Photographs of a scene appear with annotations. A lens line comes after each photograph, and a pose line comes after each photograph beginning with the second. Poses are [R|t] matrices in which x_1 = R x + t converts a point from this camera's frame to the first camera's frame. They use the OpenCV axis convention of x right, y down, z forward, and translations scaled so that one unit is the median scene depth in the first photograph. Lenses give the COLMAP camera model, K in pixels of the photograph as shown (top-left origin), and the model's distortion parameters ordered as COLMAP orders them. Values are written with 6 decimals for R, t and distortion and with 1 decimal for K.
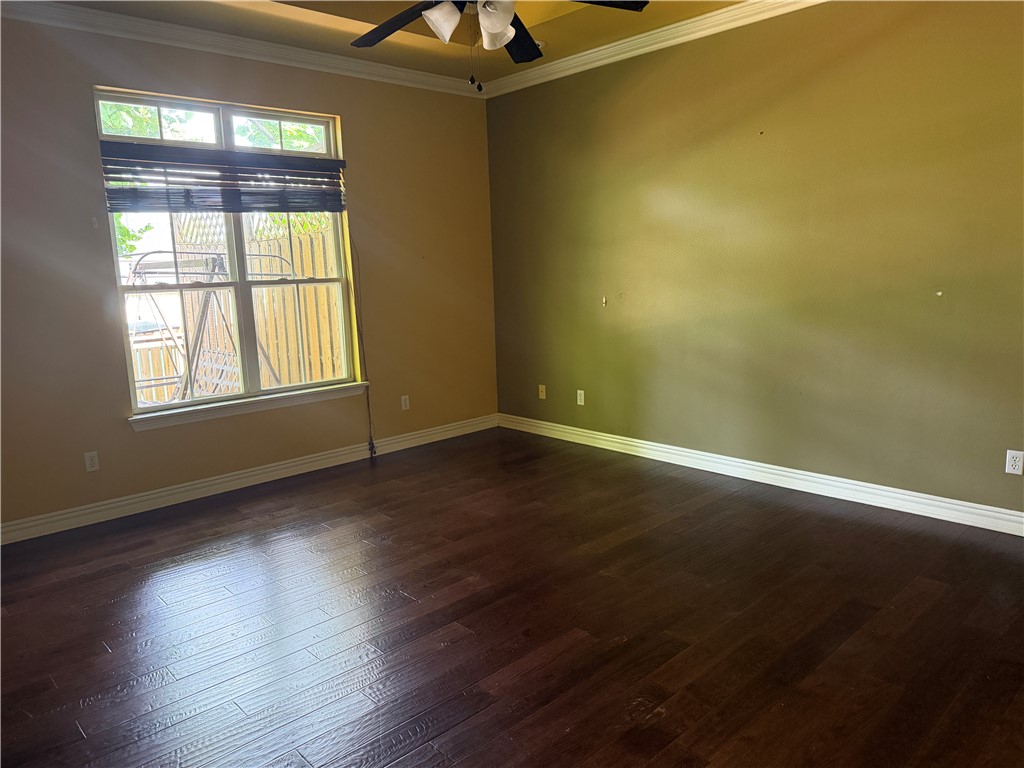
lens RADIAL K [[712.4, 0, 512.0], [0, 712.4, 384.0], [0, 0, 1]] dist [-0.004180, -0.001852]
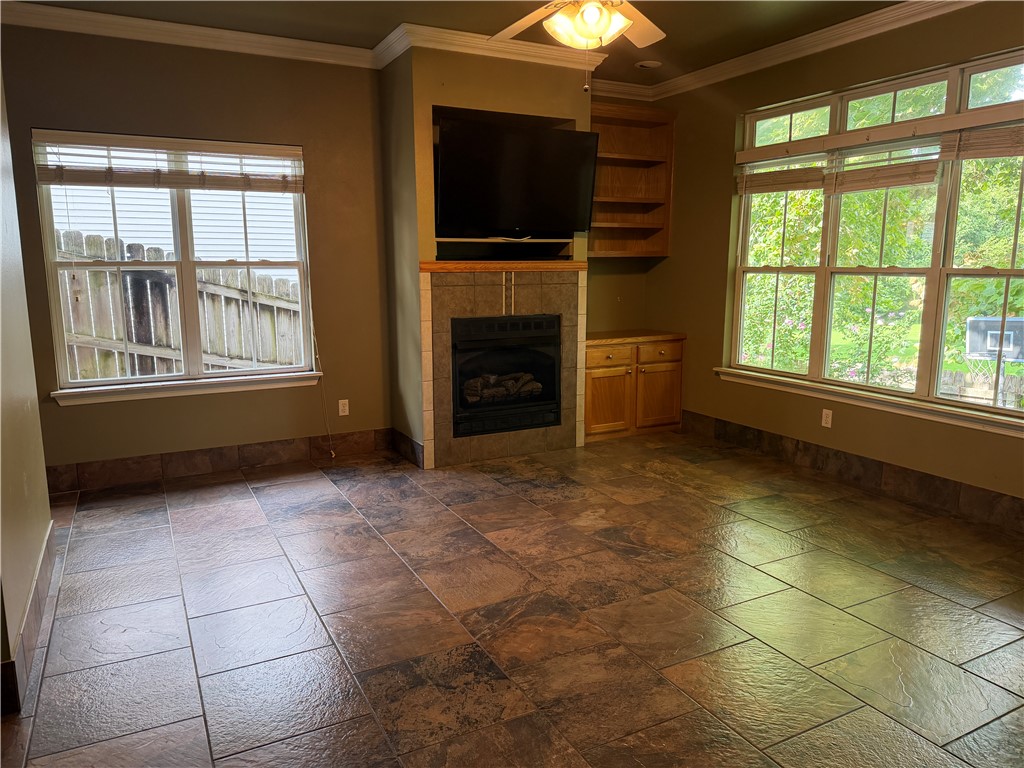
lens RADIAL K [[722.9, 0, 512.0], [0, 722.9, 384.0], [0, 0, 1]] dist [0.075898, -0.097752]
pose [[-0.259947, 0.181531, -0.948406, 1.078284], [-0.169778, 0.958278, 0.229955, -0.211298], [0.950580, 0.220795, -0.218282, 1.191422]]
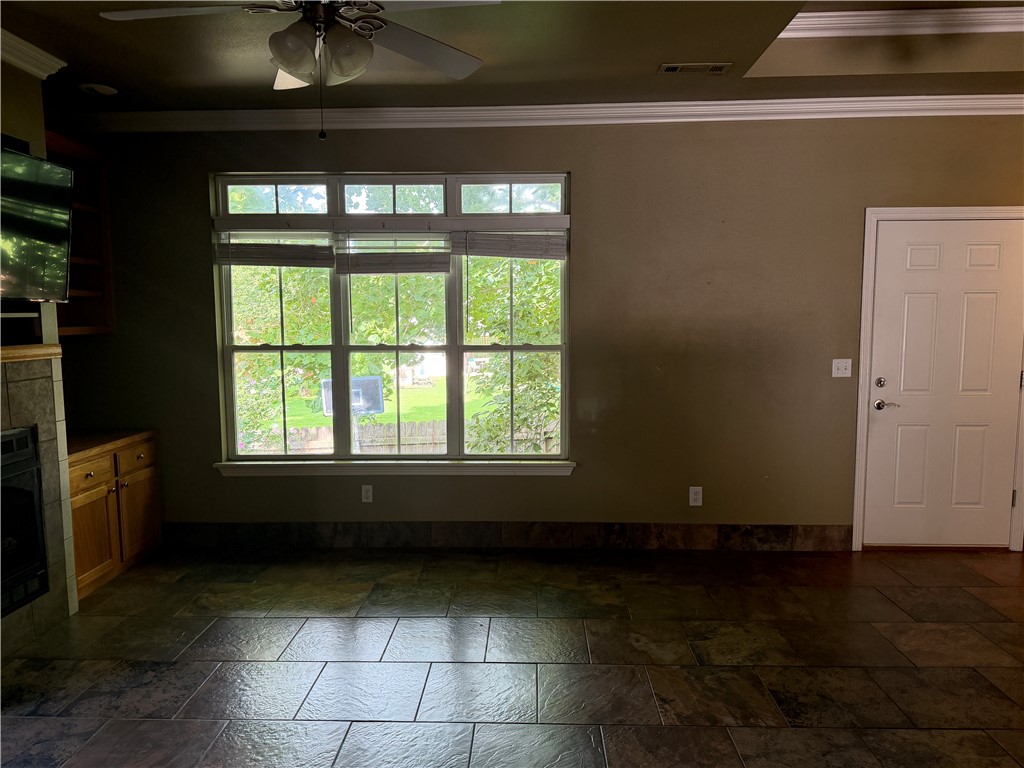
lens RADIAL K [[706.5, 0, 511.8], [0, 706.5, 388.1], [0, 0, 1]] dist [0.075319, -0.077918]
pose [[0.709587, 0.082548, -0.699765, 0.727906], [-0.136609, 0.990387, -0.021695, -0.135317], [0.691248, 0.110989, 0.714043, 0.642480]]
